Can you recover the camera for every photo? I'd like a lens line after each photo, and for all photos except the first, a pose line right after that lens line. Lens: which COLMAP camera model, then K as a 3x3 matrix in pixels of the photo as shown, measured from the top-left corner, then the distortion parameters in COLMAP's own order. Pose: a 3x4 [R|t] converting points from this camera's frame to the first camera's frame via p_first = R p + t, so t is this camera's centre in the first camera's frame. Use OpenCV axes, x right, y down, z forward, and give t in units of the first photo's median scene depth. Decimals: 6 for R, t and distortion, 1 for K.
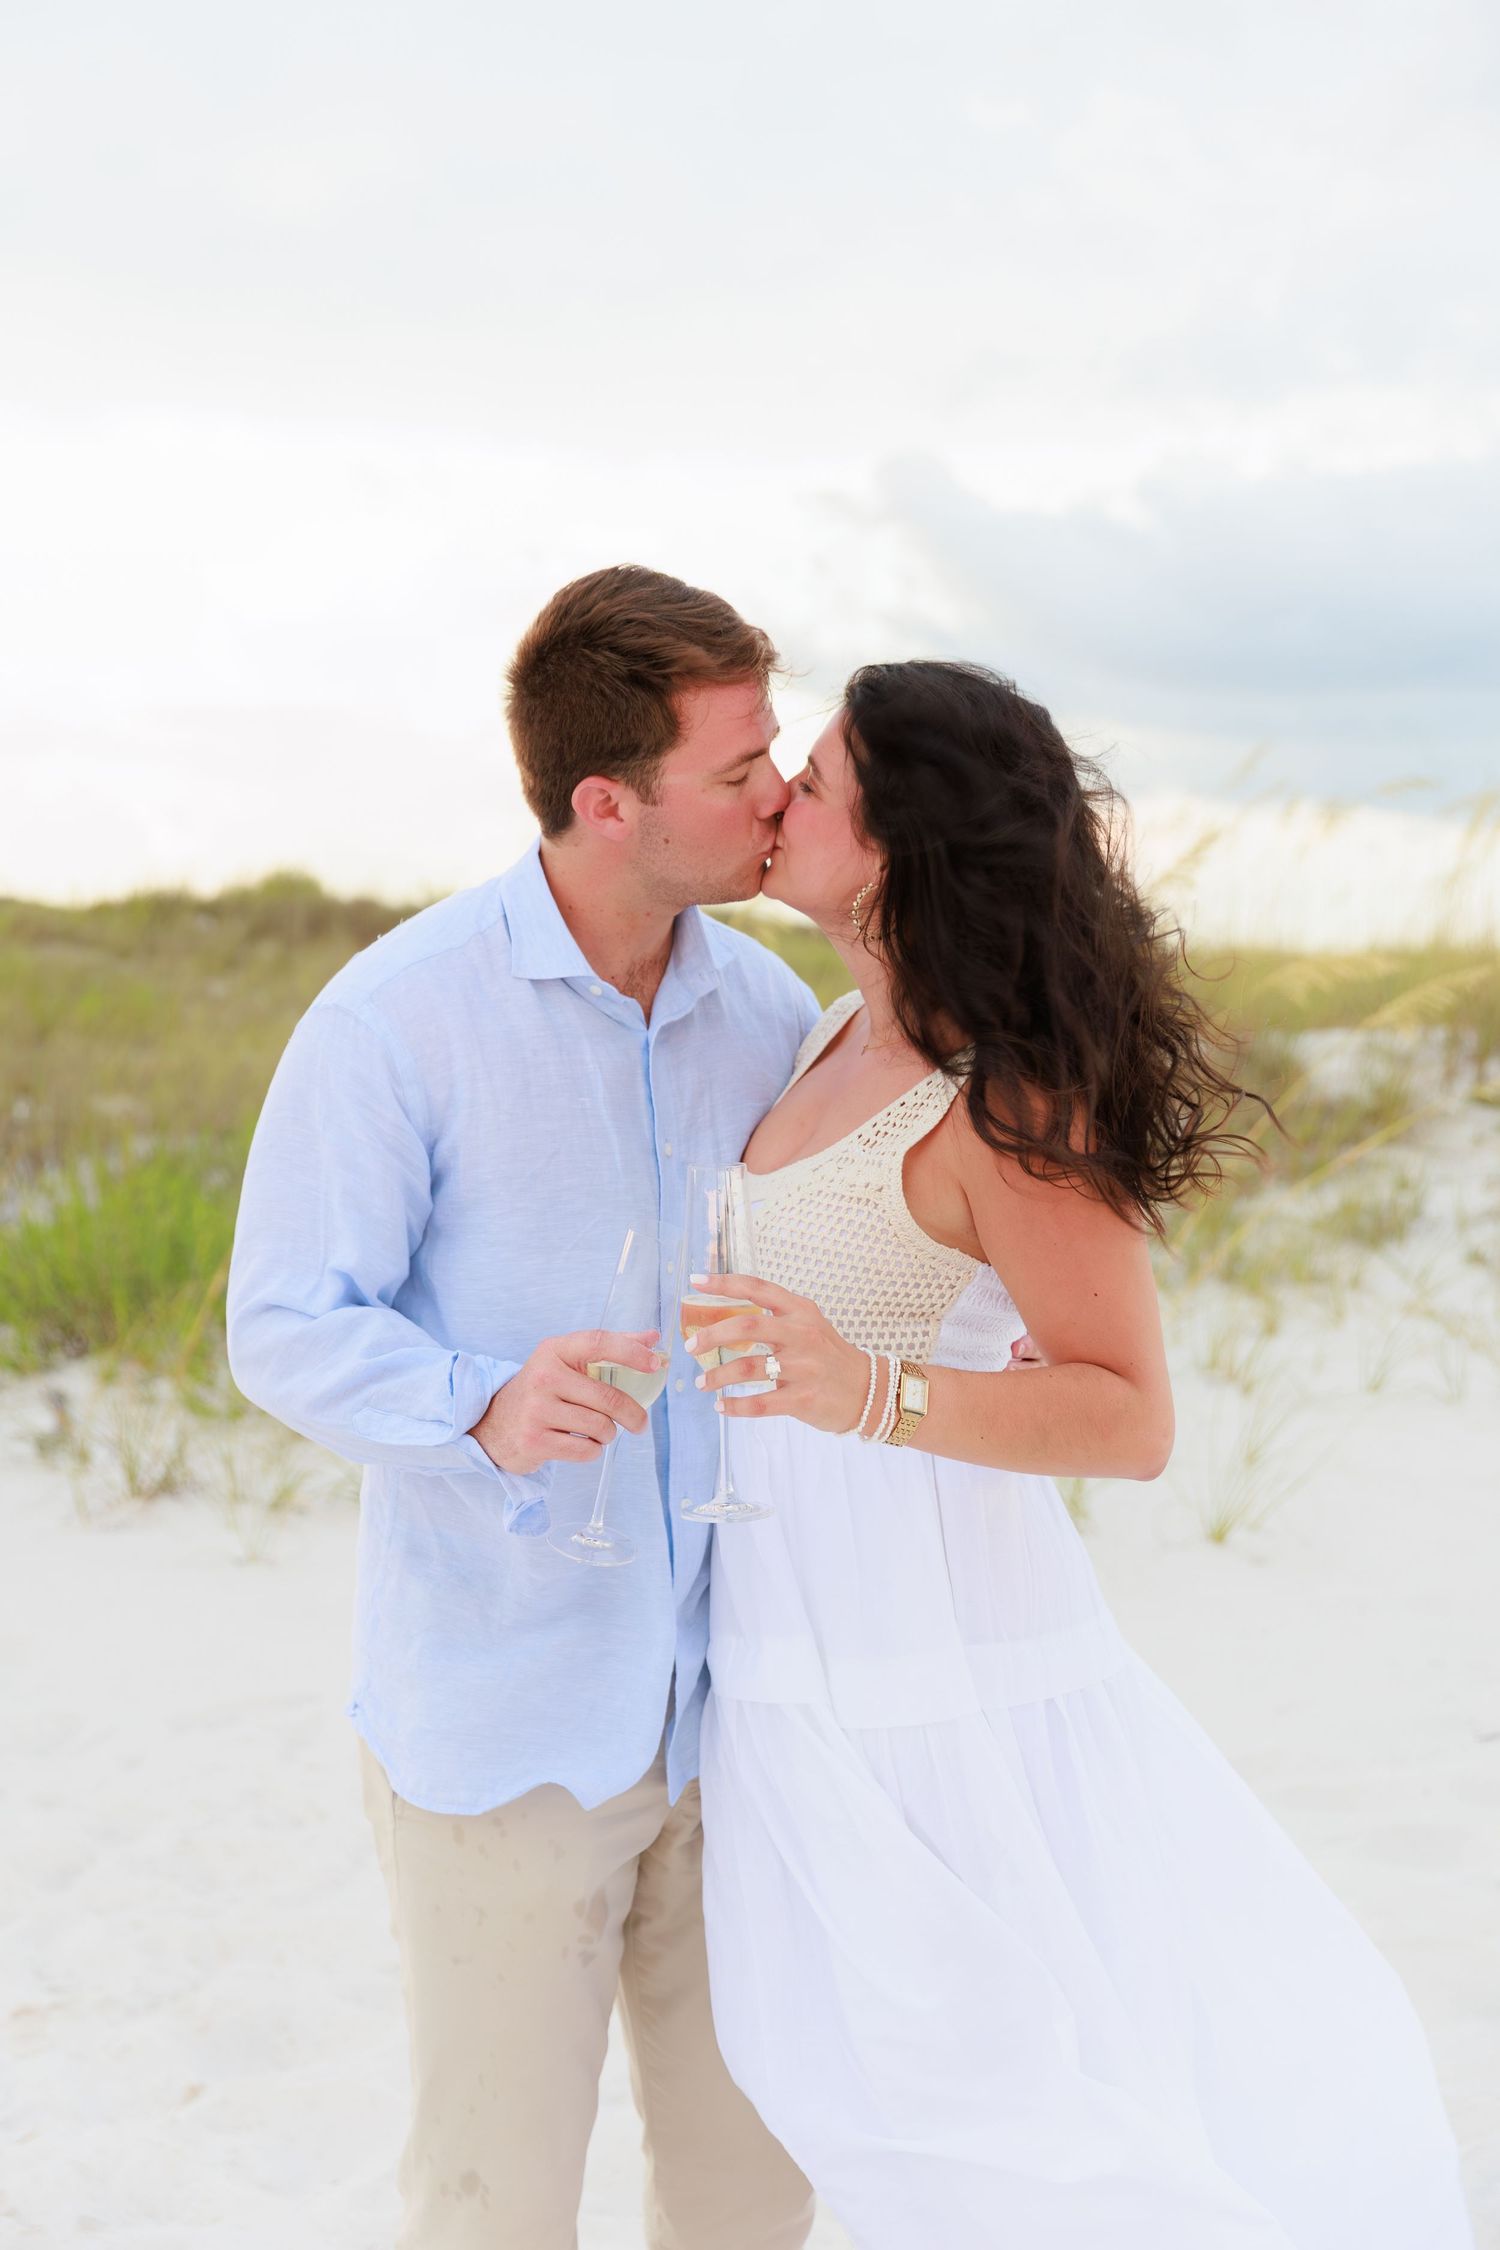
lens RADIAL K [[2904.8, 0, 750.0], [0, 2904.8, 1125.0], [0, 0, 1]] dist [-0.006935, -0.016498]
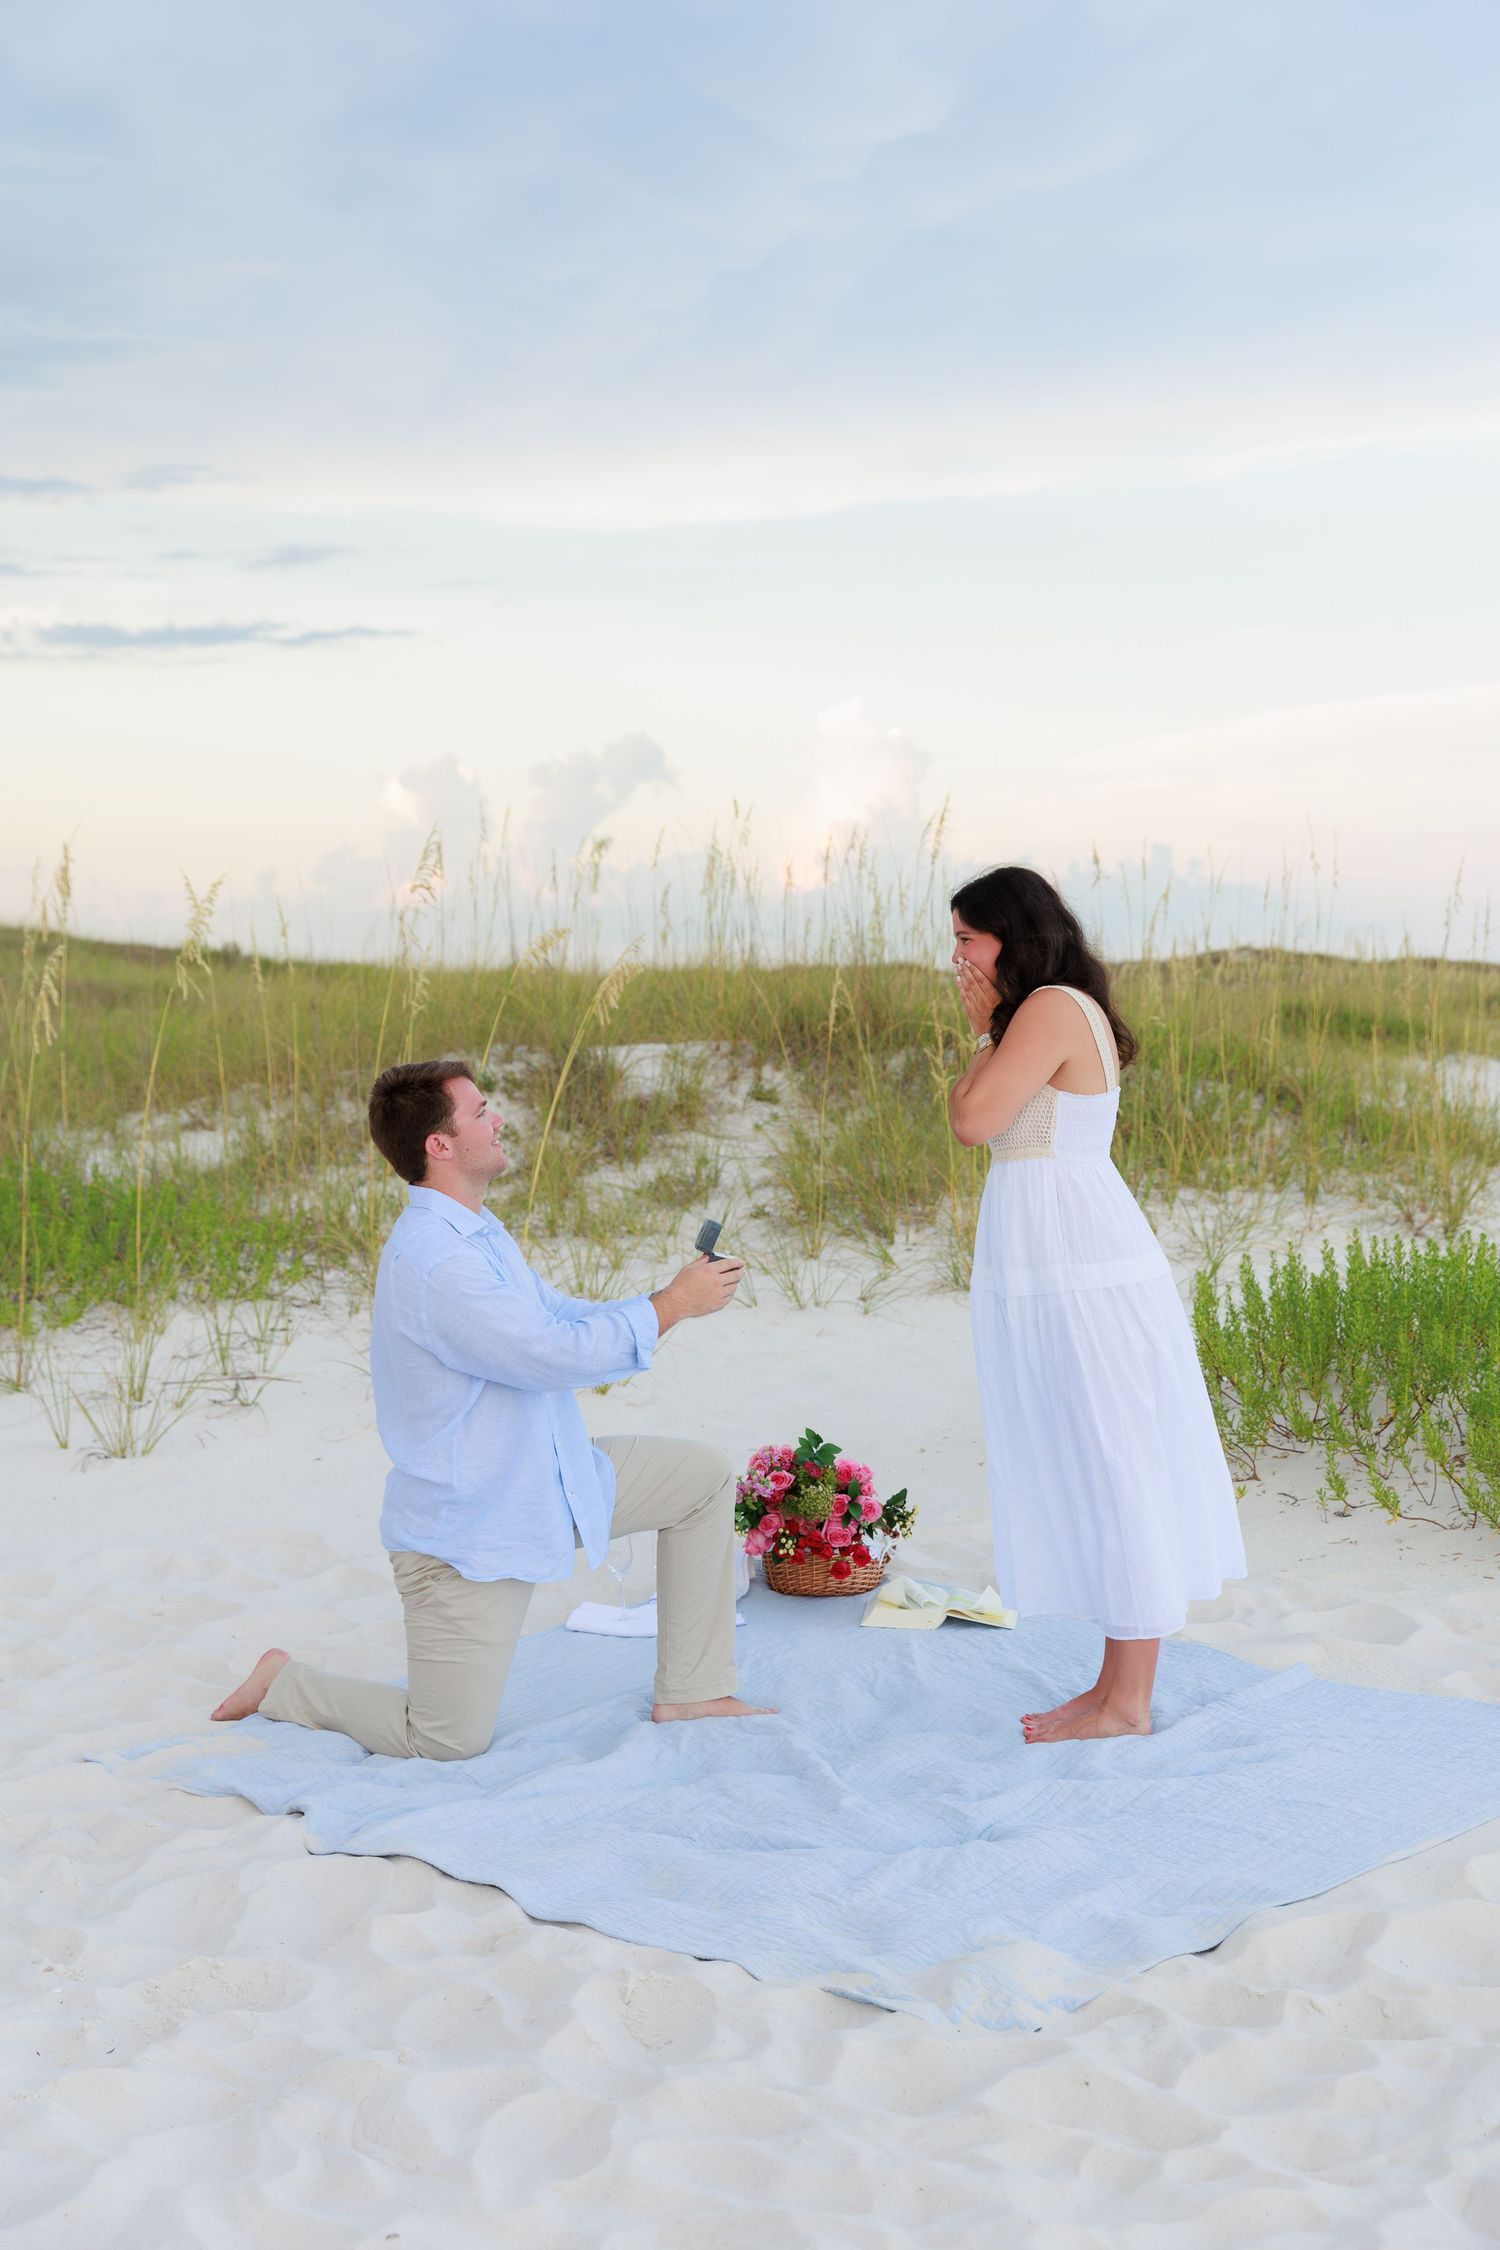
lens RADIAL K [[2904.8, 0, 750.0], [0, 2904.8, 1125.0], [0, 0, 1]] dist [-0.006935, -0.016498]
pose [[0.968406, -0.013155, 0.249030, -0.085061], [0.014310, 0.999894, -0.002829, 0.008753], [-0.248967, 0.006303, 0.968492, -0.287678]]
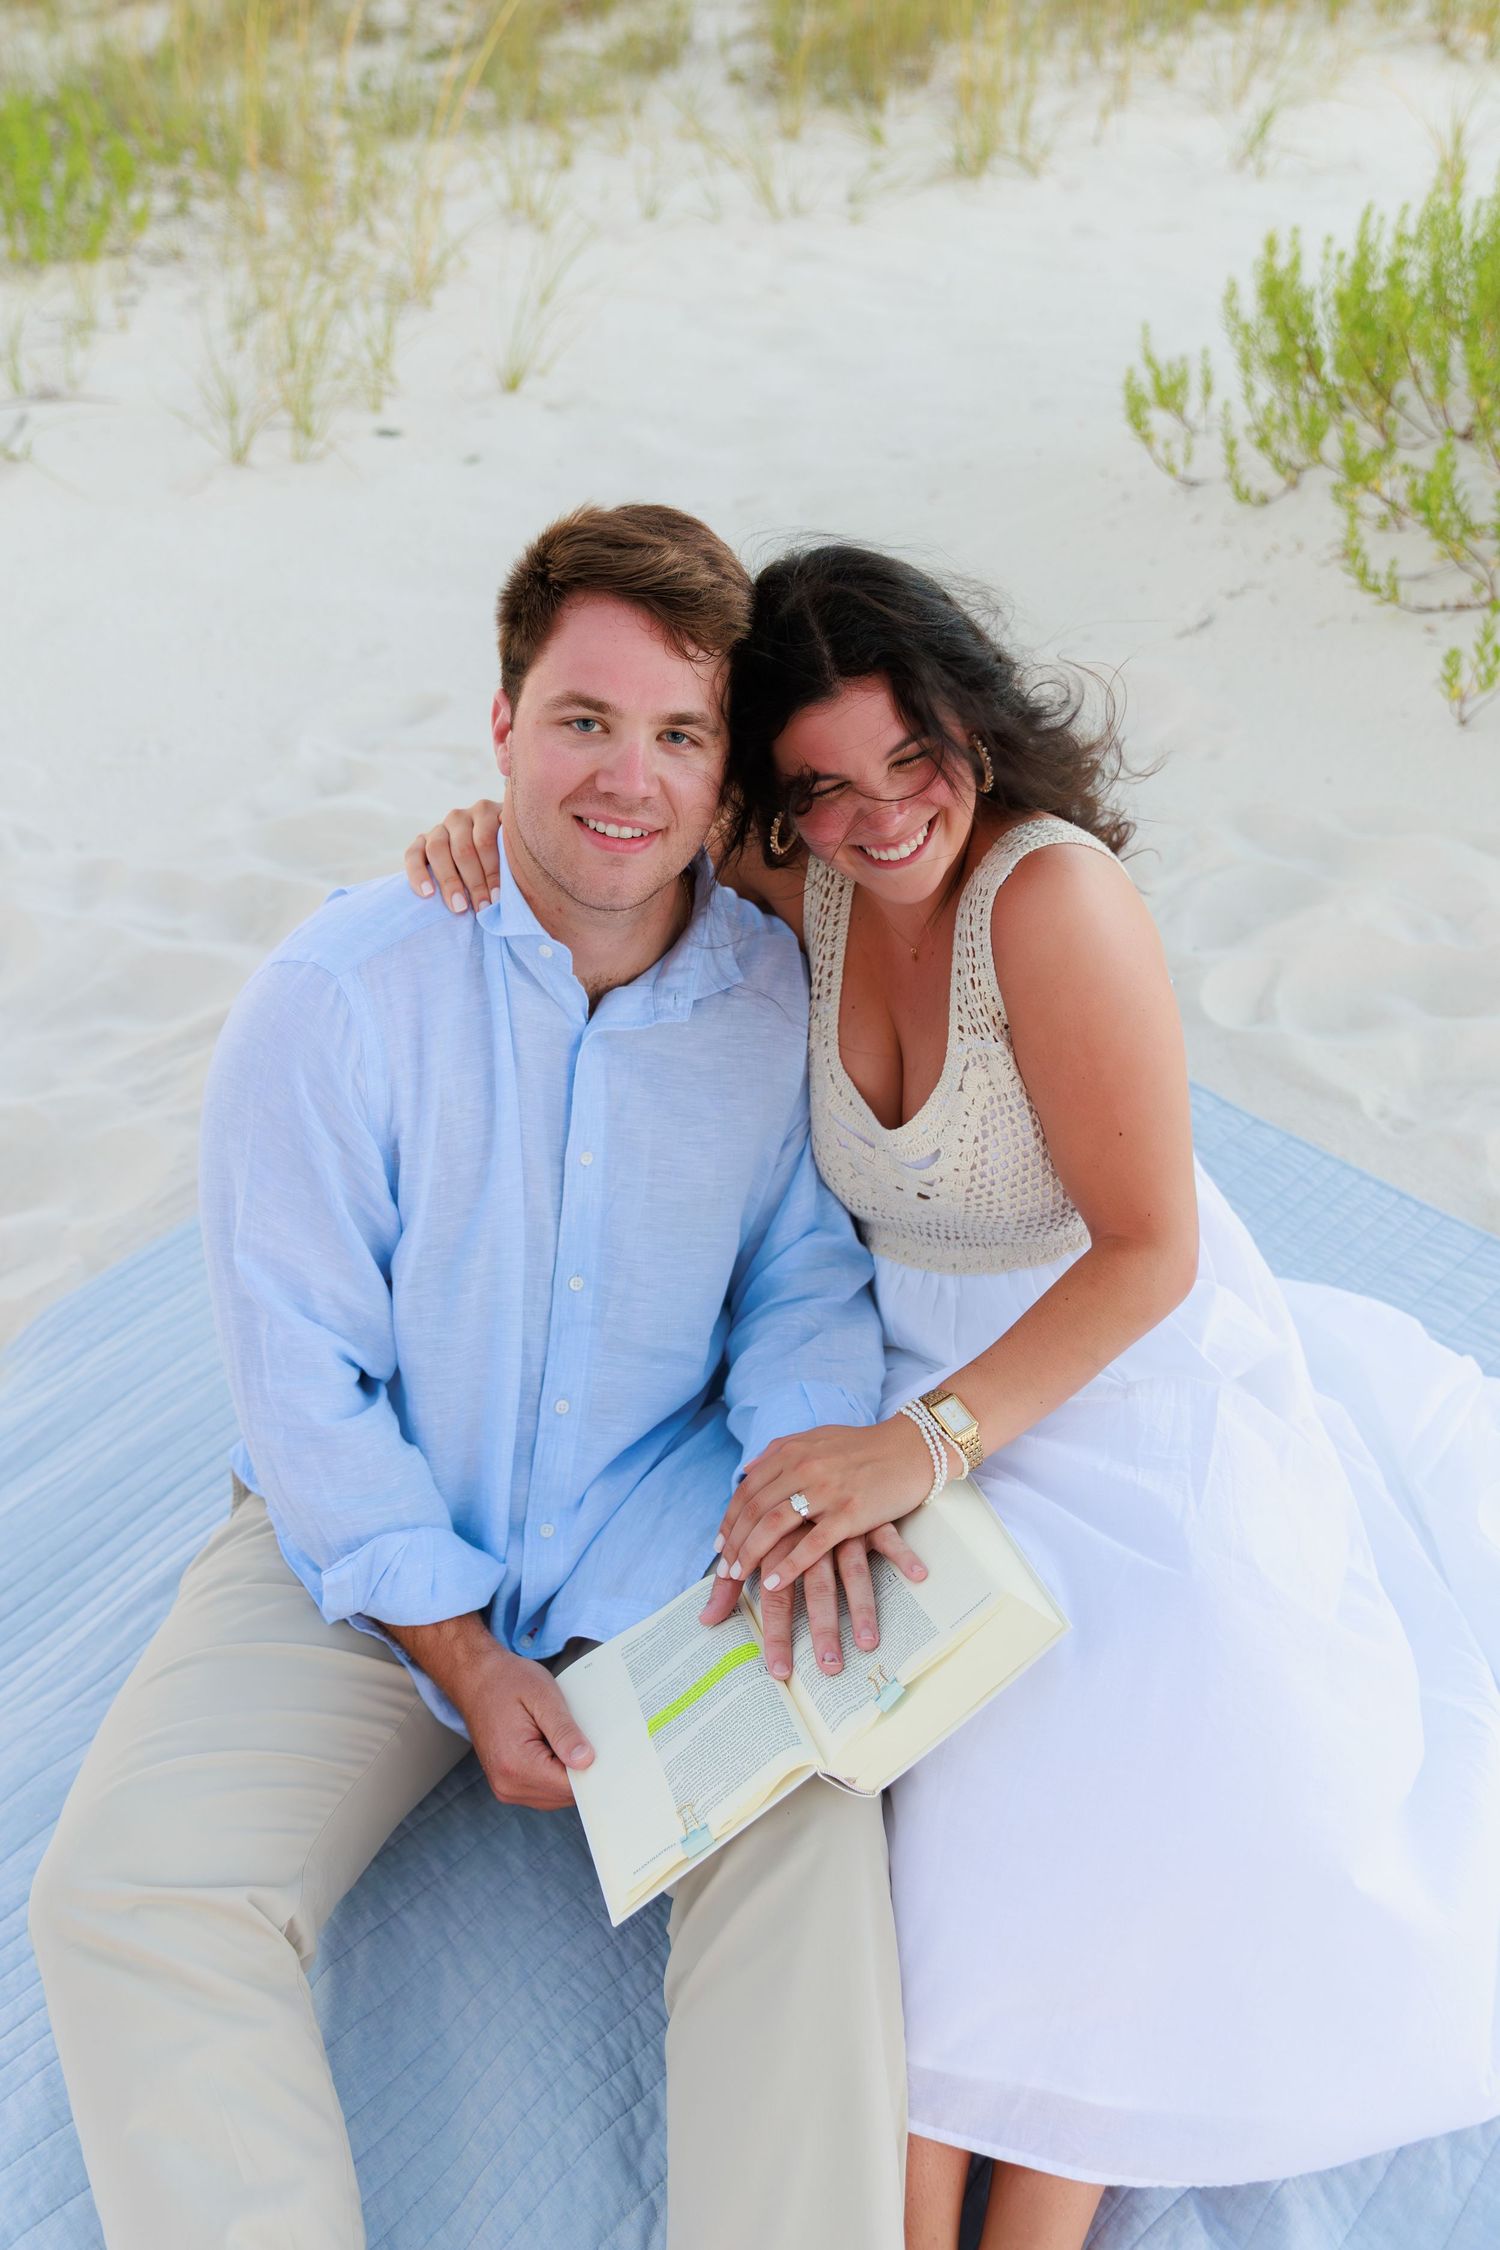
lens RADIAL K [[1715.9, 0, 715.2], [0, 1715.9, 1154.2], [0, 0, 1]] dist [0.005592, 0.004455]
pose [[0.972361, -0.178804, 0.150145, 0.055461], [0.064747, 0.824342, 0.562377, 0.011535], [-0.224326, -0.537112, 0.813135, 0.182633]]
